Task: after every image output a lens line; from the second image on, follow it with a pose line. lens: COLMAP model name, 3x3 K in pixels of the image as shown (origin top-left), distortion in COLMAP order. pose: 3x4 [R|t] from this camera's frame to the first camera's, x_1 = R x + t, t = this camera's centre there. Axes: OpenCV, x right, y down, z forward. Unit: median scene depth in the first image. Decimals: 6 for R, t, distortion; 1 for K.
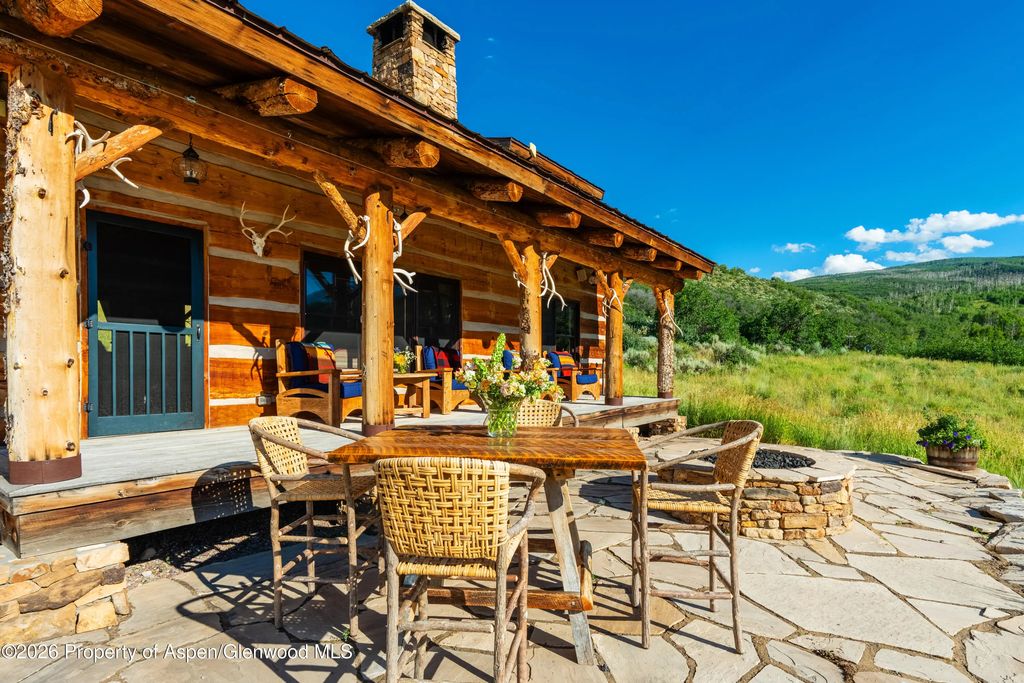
lens RADIAL K [[519.1, 0, 533.9], [0, 519.1, 373.7], [0, 0, 1]] dist [-0.003537, -0.000155]
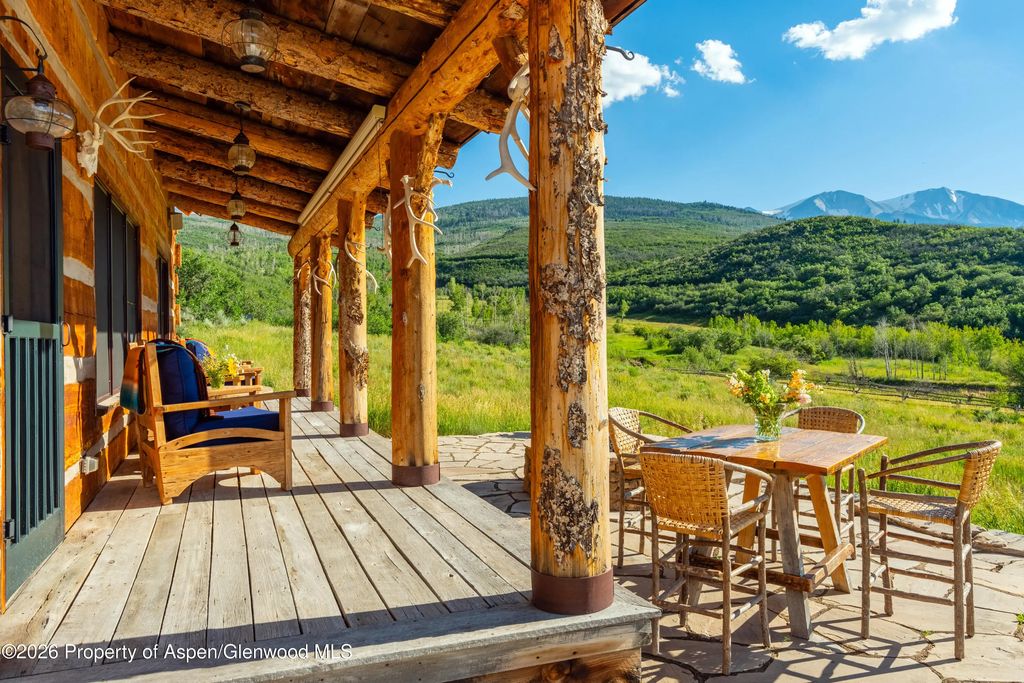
lens RADIAL K [[729.4, 0, 479.6], [0, 729.4, 334.9], [0, 0, 1]] dist [-0.000260, 0.000884]
pose [[0.578530, -0.007917, 0.815623, -0.604323], [0.021620, 0.999750, -0.005631, -0.042641], [-0.815374, 0.020892, 0.578557, 0.196882]]
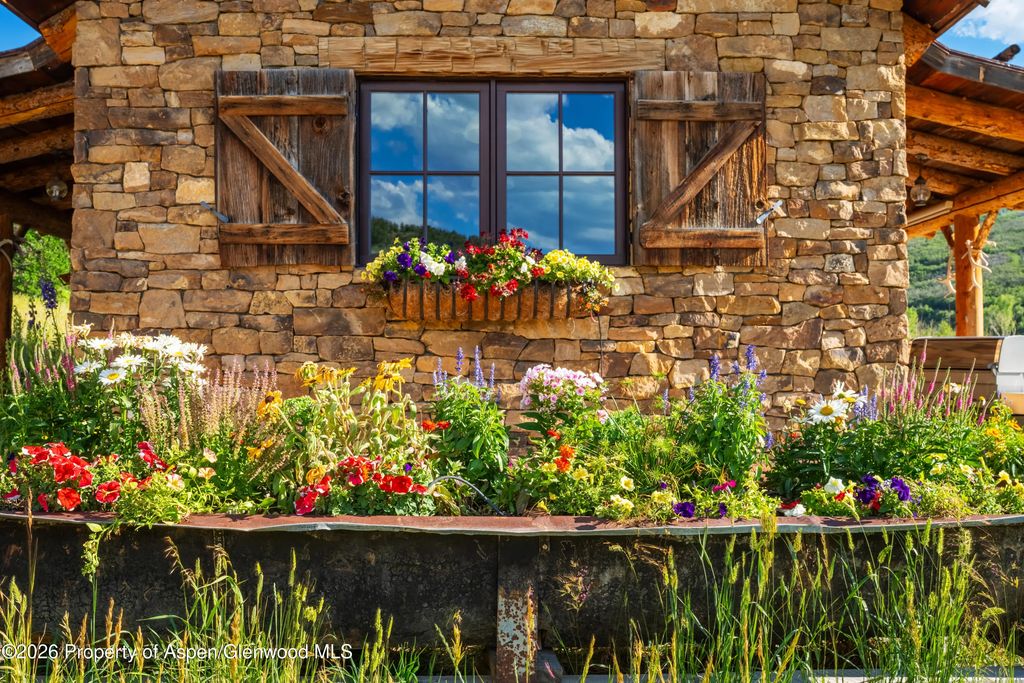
lens RADIAL K [[1009.0, 0, 515.1], [0, 1009.0, 340.2], [0, 0, 1]] dist [0.005034, 0.007293]
pose [[0.801249, 0.020794, 0.597970, -1.496148], [0.008596, 0.998893, -0.046253, 0.027152], [-0.598270, 0.042200, 0.800183, -0.167248]]
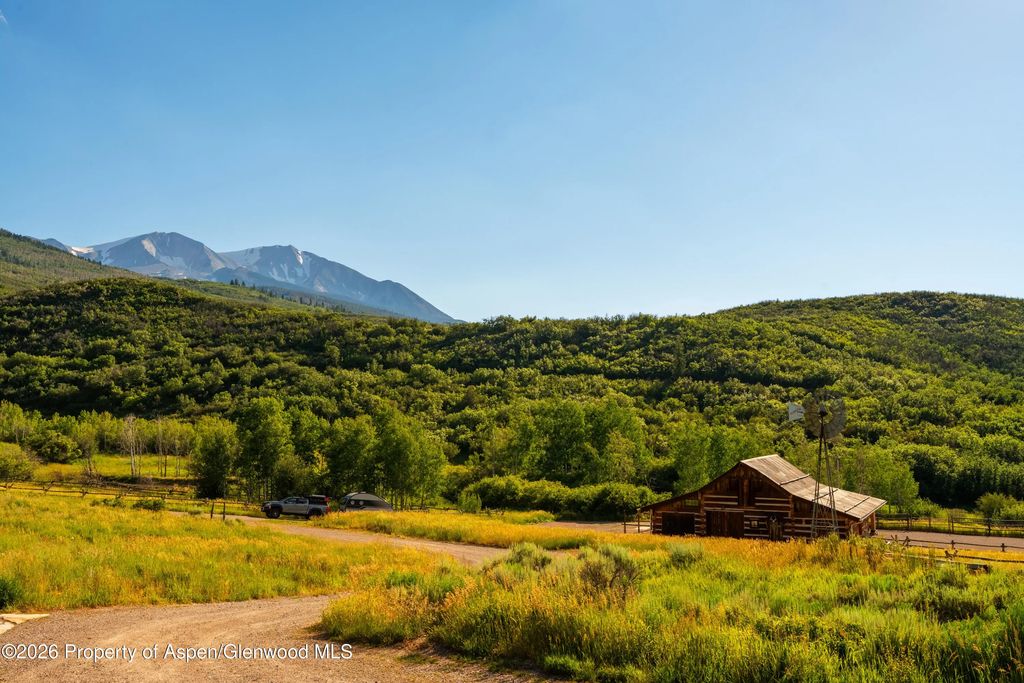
lens RADIAL K [[1009.0, 0, 515.1], [0, 1009.0, 340.2], [0, 0, 1]] dist [0.005034, 0.007293]
pose [[-0.169147, 0.070347, 0.983077, -4.021309], [0.015682, 0.997515, -0.068682, -0.216276], [-0.985466, 0.003799, -0.169830, -1.588066]]
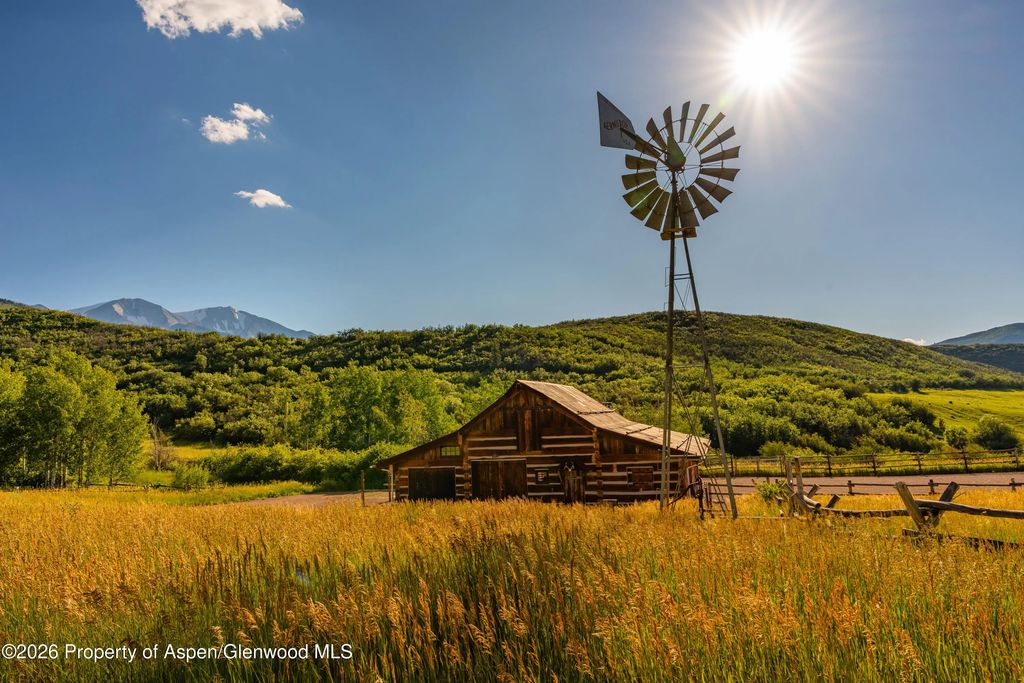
lens RADIAL K [[694.2, 0, 516.4], [0, 694.2, 344.5], [0, 0, 1]] dist [-0.005869, -0.006121]
pose [[-0.330703, 0.111035, 0.937180, 0.969756], [0.059519, 0.993531, -0.096709, 0.478990], [-0.941856, 0.023798, -0.335172, -3.832699]]
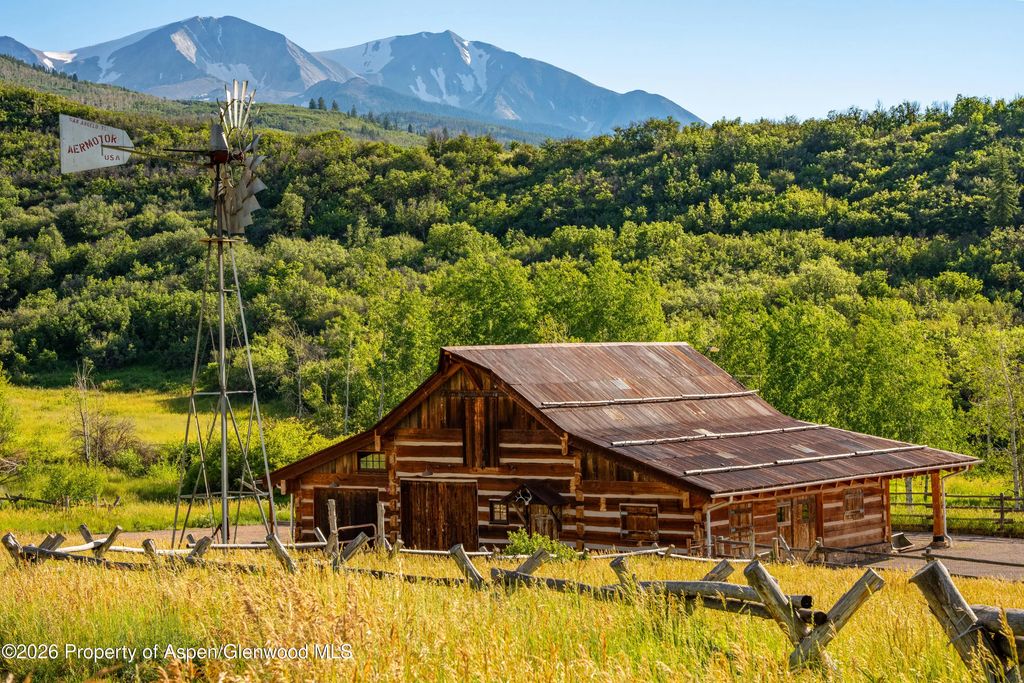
lens RADIAL K [[1974.1, 0, 510.1], [0, 1974.1, 356.8], [0, 0, 1]] dist [0.246636, 0.226798]
pose [[0.026325, -0.001951, 0.999652, -2.025856], [0.038302, 0.999266, 0.000942, 0.325421], [-0.998919, 0.038264, 0.026380, -5.632501]]
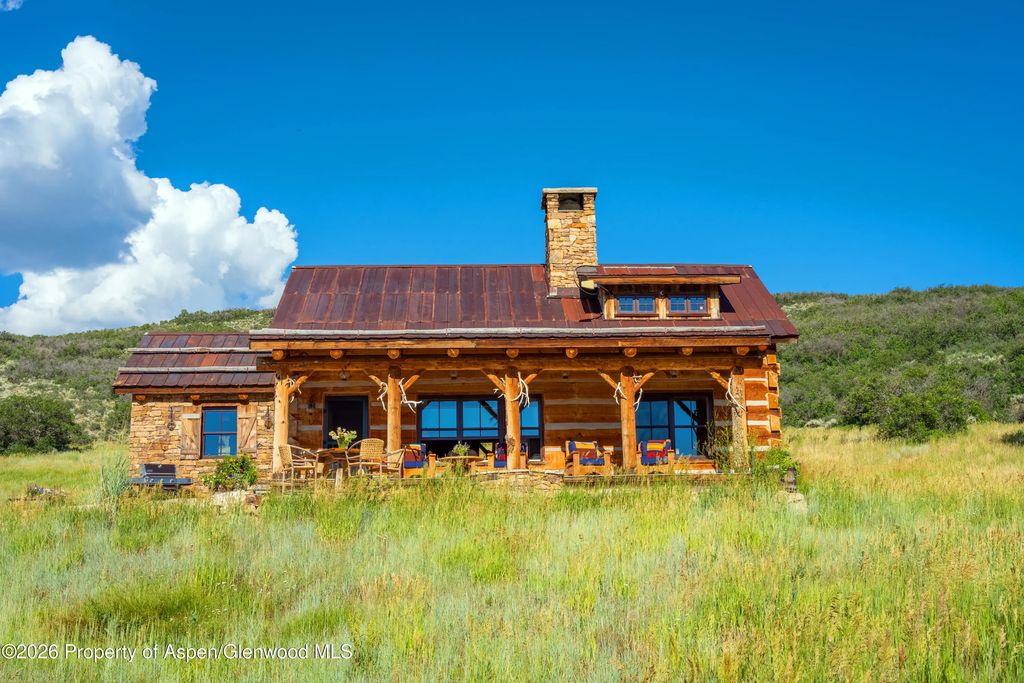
lens RADIAL K [[1251.9, 0, 512.0], [0, 1251.9, 341.5], [0, 0, 1]] dist [0.020764, 0.011513]
pose [[0.606996, -0.178401, -0.774422, 2.359130], [0.005582, 0.975410, -0.220327, 0.405521], [0.794686, 0.129415, 0.593065, -1.015307]]
